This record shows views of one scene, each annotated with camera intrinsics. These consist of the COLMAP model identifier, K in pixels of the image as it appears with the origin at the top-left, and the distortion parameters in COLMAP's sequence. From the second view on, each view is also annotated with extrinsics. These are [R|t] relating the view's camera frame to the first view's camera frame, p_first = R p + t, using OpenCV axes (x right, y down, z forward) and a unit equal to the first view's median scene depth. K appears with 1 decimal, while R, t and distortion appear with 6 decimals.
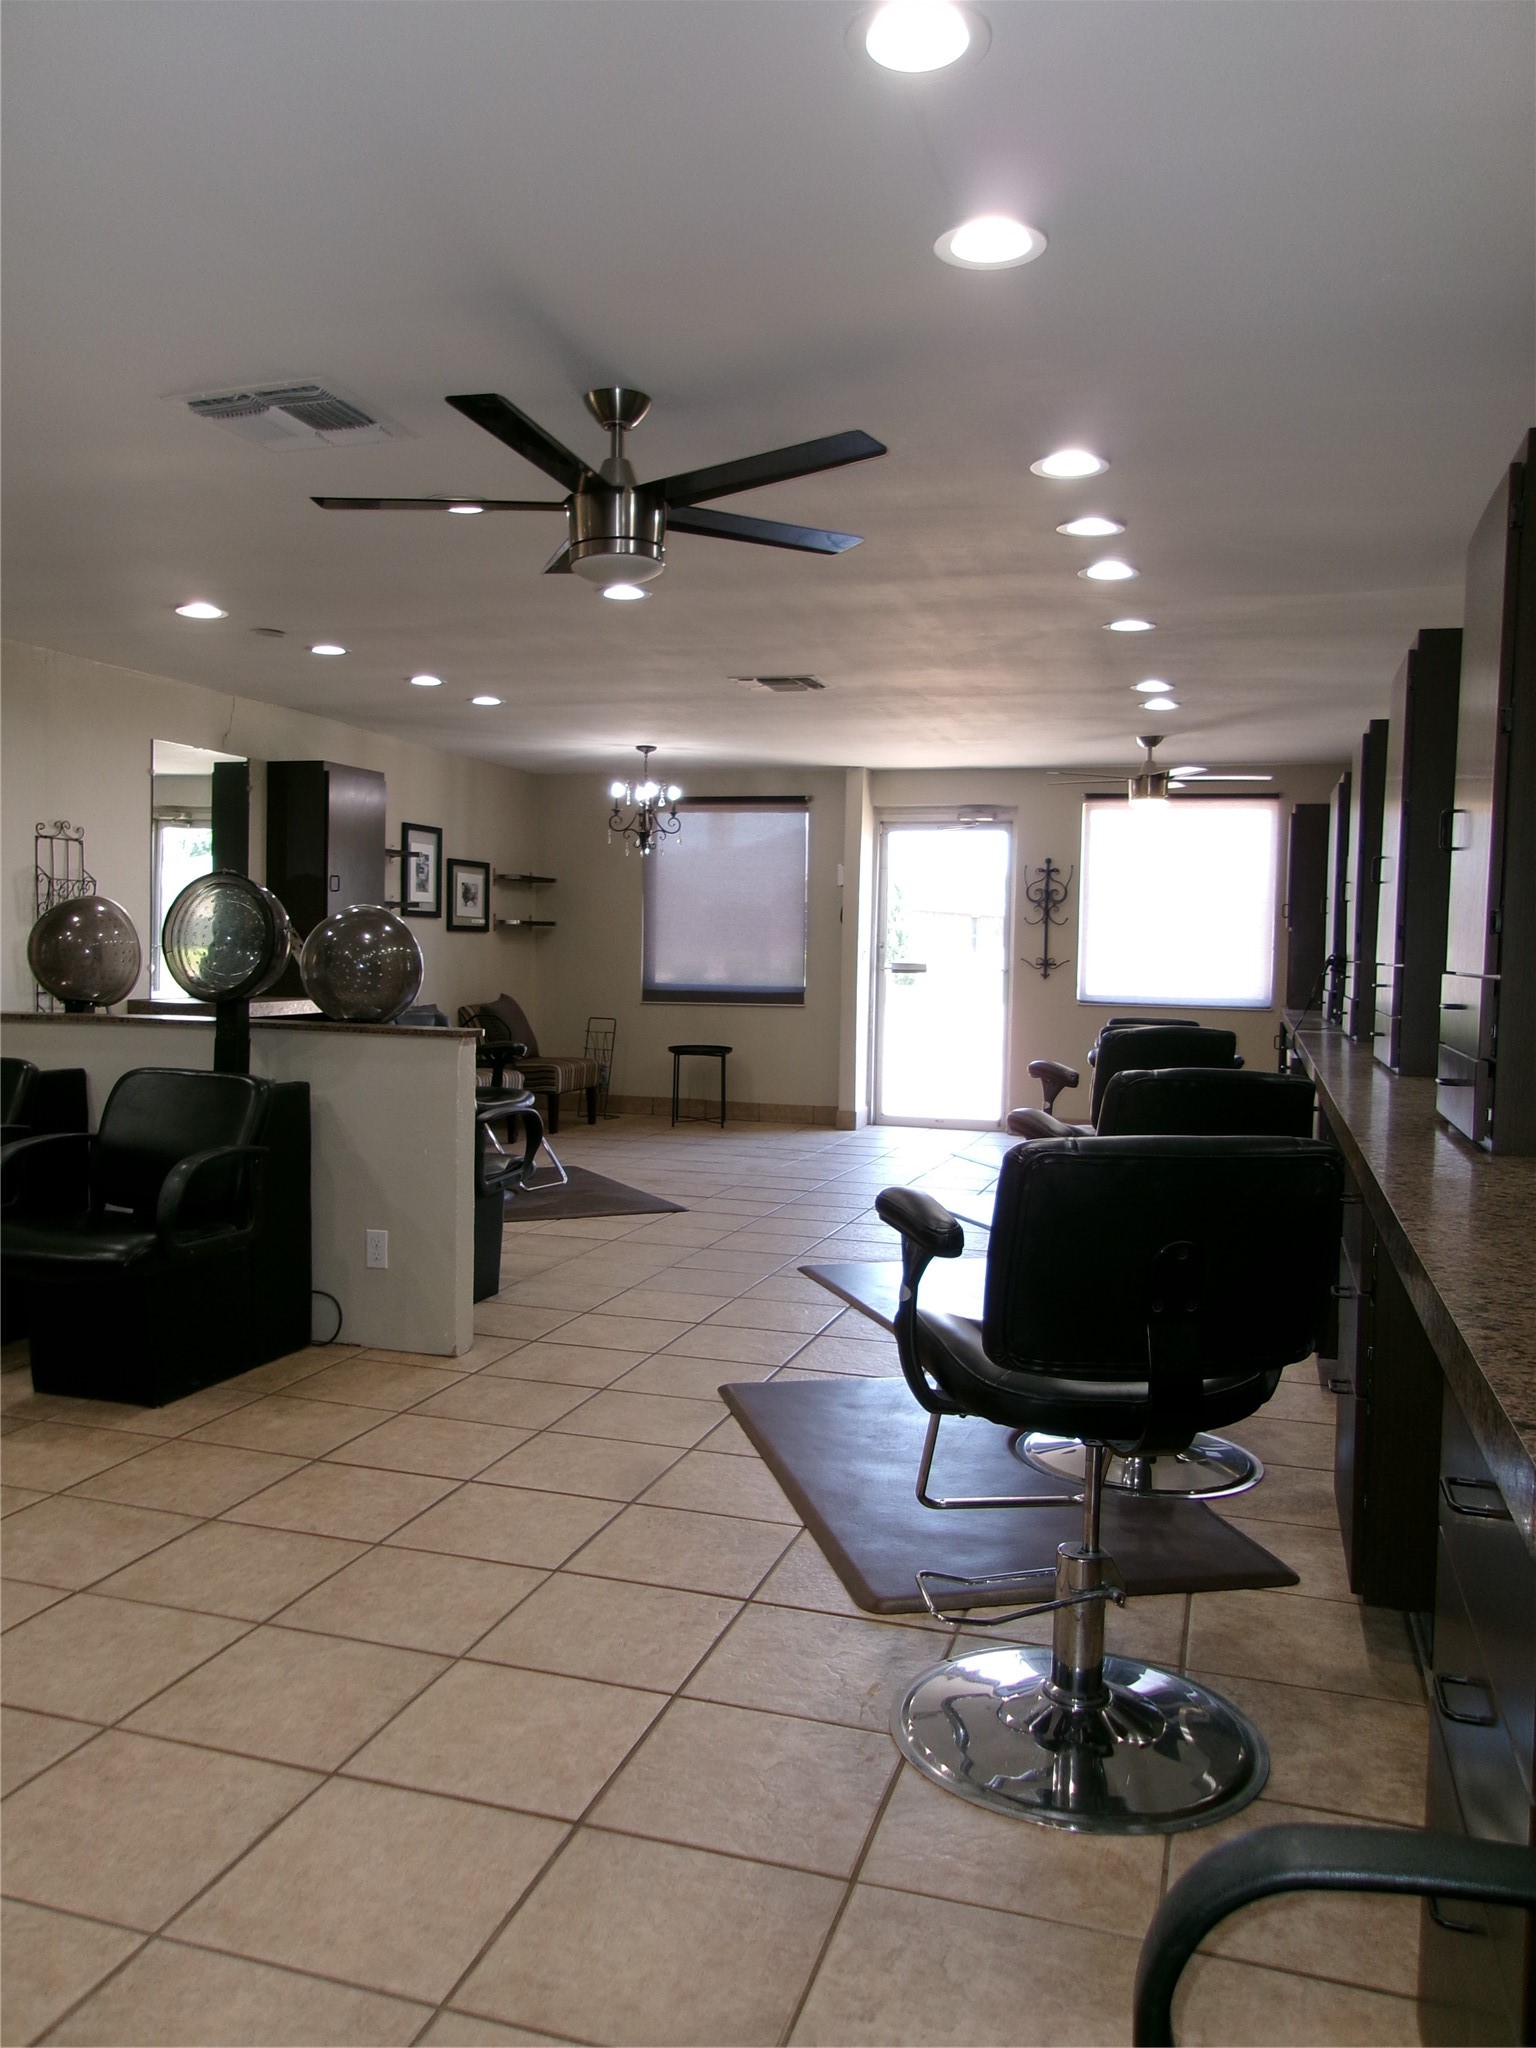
lens RADIAL K [[1568.4, 0, 751.3], [0, 1568.4, 1033.7], [0, 0, 1]] dist [-0.034240, 0.039627]
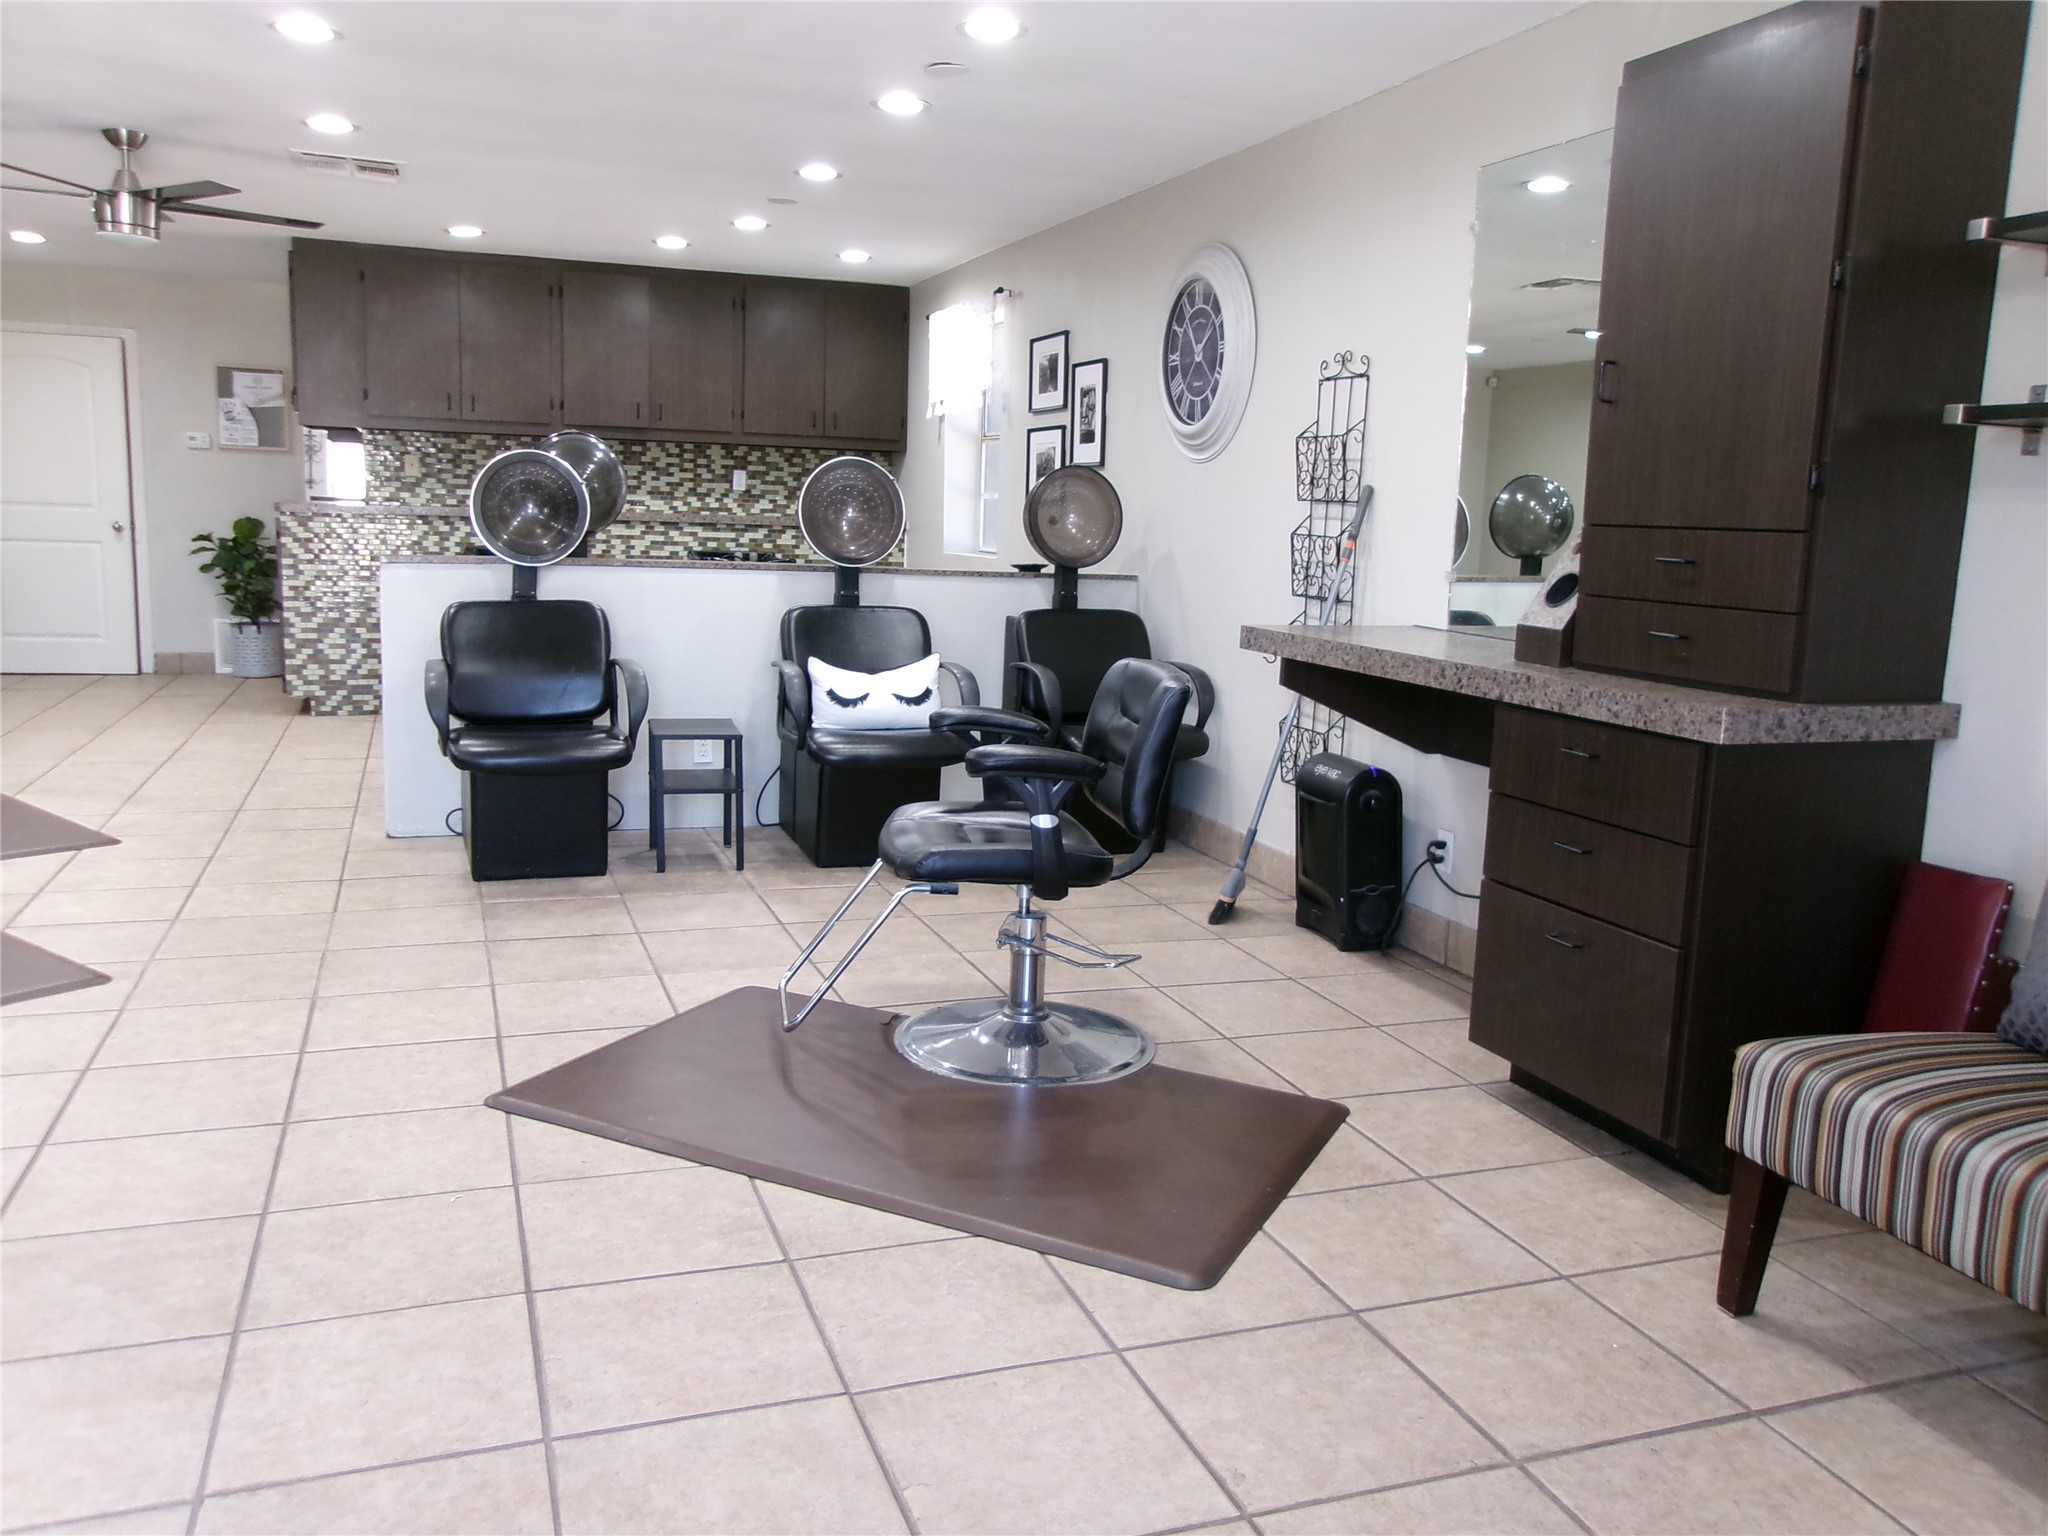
lens RADIAL K [[1568.4, 0, 1013.8], [0, 1568.4, 761.3], [0, 0, 1]] dist [-0.034240, 0.039627]
pose [[-0.788659, 0.046990, -0.613032, 0.117010], [-0.091514, 0.976997, 0.192621, -0.082114], [0.607982, 0.208013, -0.766217, 1.550359]]
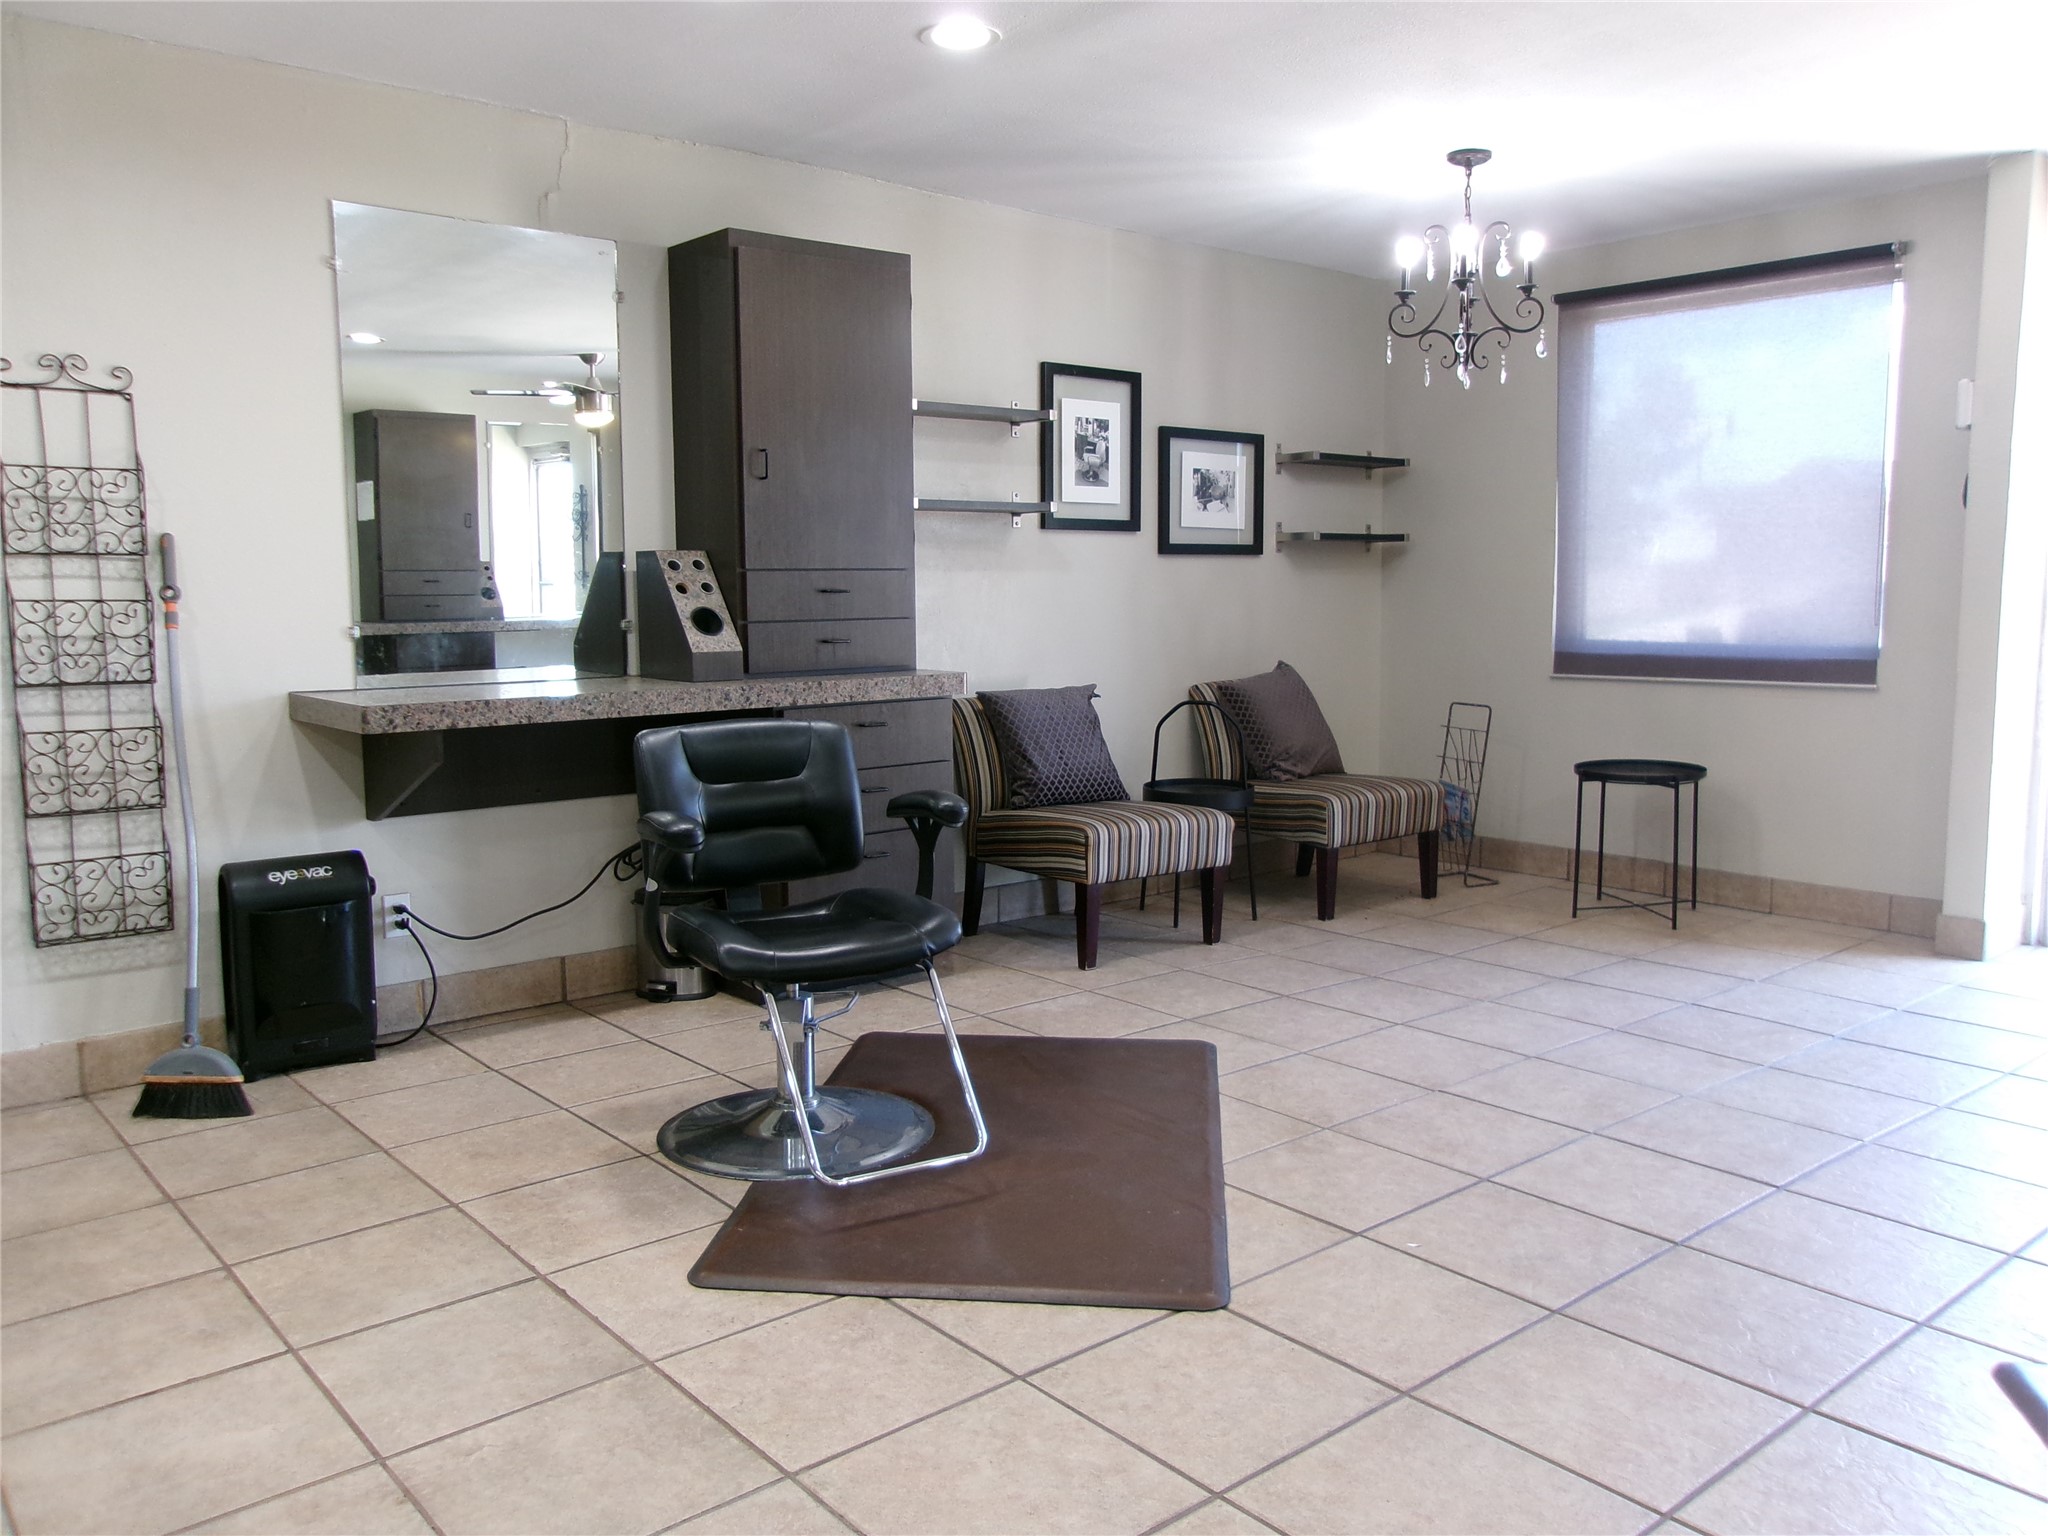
lens RADIAL K [[1568.4, 0, 1034.1], [0, 1568.4, 758.7], [0, 0, 1]] dist [-0.034240, 0.039627]
pose [[0.843181, 0.034681, -0.536511, 0.123419], [-0.006931, 0.998536, 0.053654, -0.032709], [0.537586, -0.041522, 0.842186, 0.762258]]
